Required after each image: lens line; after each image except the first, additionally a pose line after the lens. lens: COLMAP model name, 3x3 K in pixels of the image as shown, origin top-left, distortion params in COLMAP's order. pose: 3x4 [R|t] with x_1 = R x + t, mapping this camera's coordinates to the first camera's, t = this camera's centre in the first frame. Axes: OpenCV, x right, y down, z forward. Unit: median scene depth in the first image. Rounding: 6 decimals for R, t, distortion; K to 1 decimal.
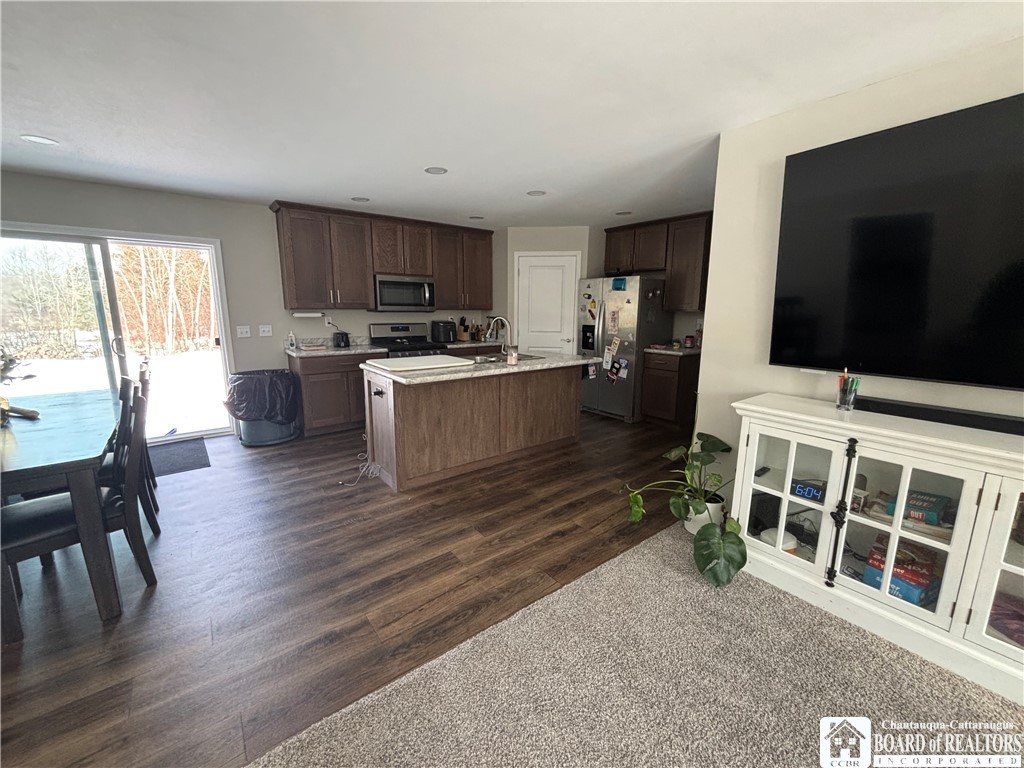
lens RADIAL K [[413.3, 0, 513.8], [0, 413.3, 382.6], [0, 0, 1]] dist [0.000631, 0.000190]
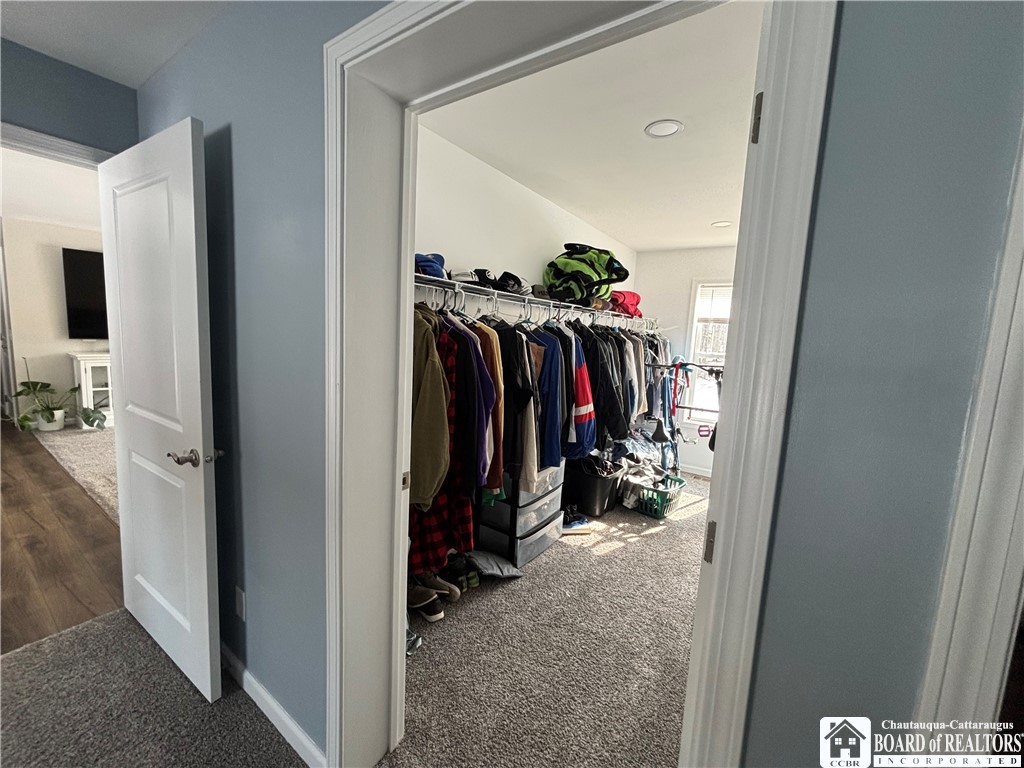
lens RADIAL K [[413.3, 0, 508.0], [0, 413.3, 388.0], [0, 0, 1]] dist [0.000631, 0.000190]
pose [[-0.288218, -0.149375, 0.945842, -1.193045], [0.118864, 0.974537, 0.190127, 0.038011], [-0.950159, 0.167224, -0.263124, -0.319419]]
